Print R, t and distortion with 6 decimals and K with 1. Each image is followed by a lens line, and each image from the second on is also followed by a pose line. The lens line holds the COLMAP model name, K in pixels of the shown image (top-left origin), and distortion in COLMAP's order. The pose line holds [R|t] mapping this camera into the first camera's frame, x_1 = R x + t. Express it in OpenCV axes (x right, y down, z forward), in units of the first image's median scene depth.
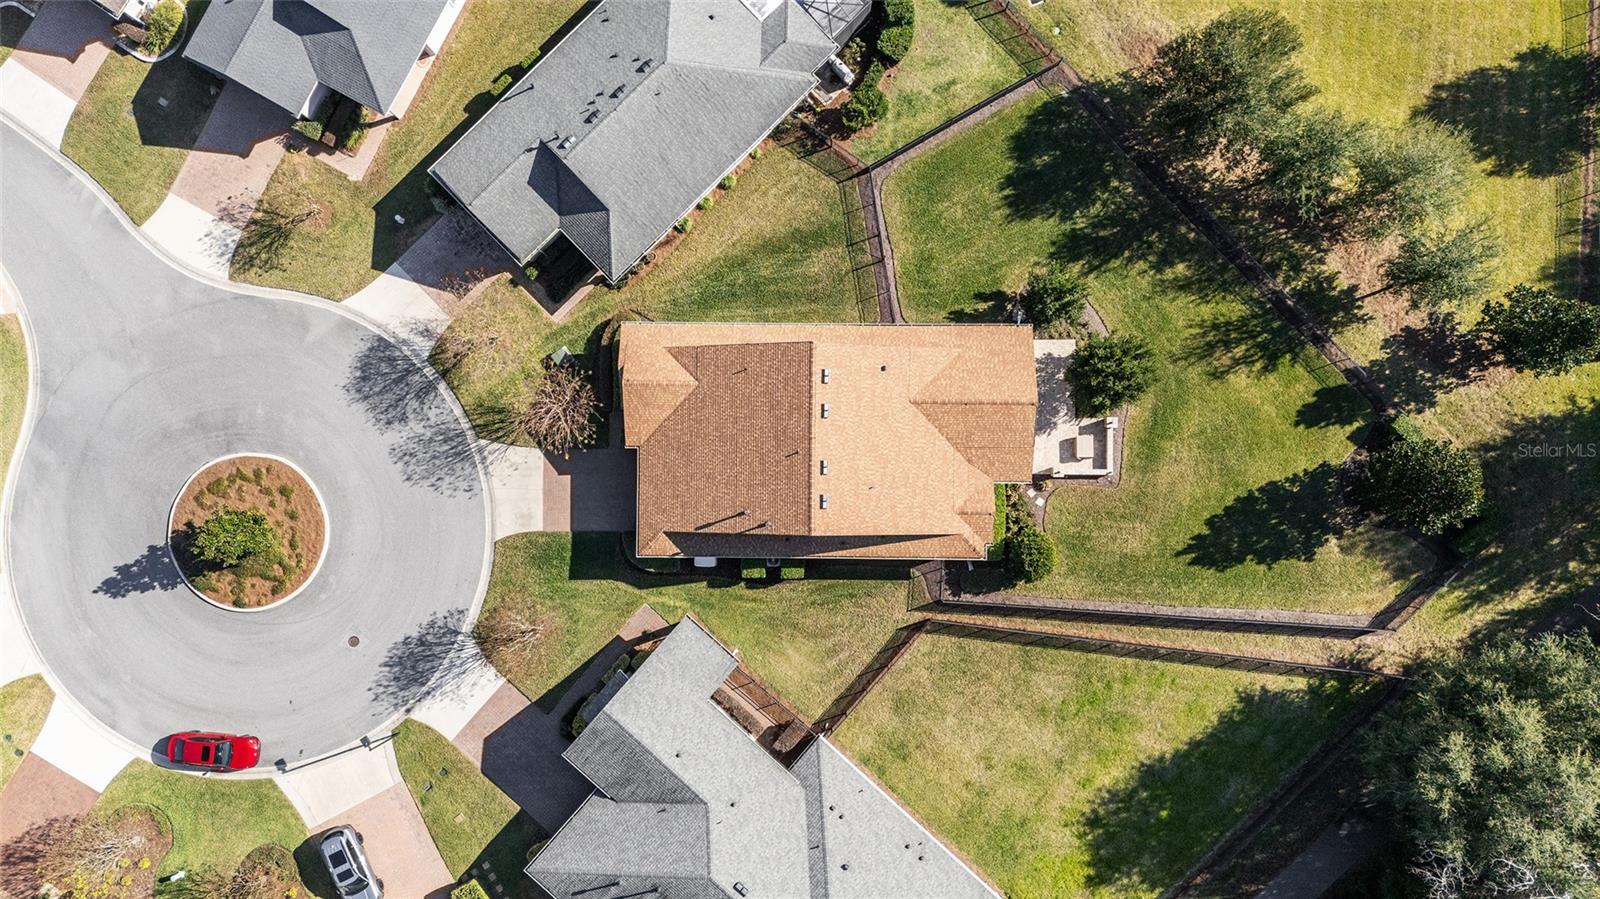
lens RADIAL K [[1200.7, 0, 800.0], [0, 1200.7, 449.5], [0, 0, 1]] dist [0.001788, 0.000479]
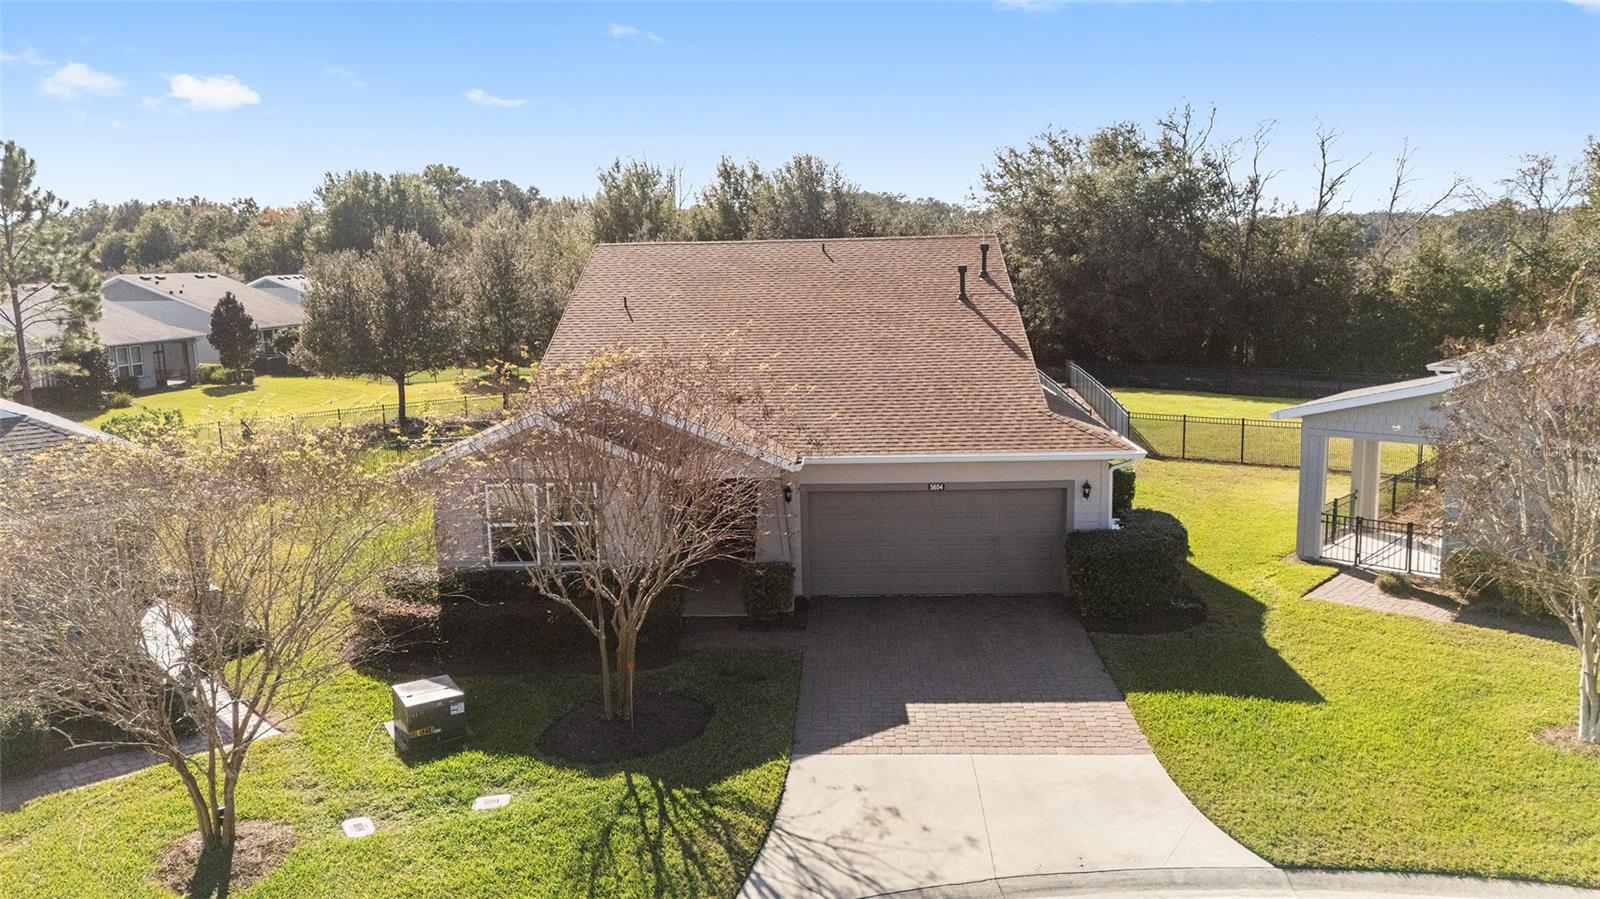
lens RADIAL K [[1200.7, 0, 800.0], [0, 1200.7, 449.5], [0, 0, 1]] dist [0.001788, 0.000479]
pose [[0.030801, -0.156644, 0.987175, -0.431917], [0.999488, -0.003684, -0.031770, 0.007310], [0.008613, 0.987648, 0.156450, 0.905025]]
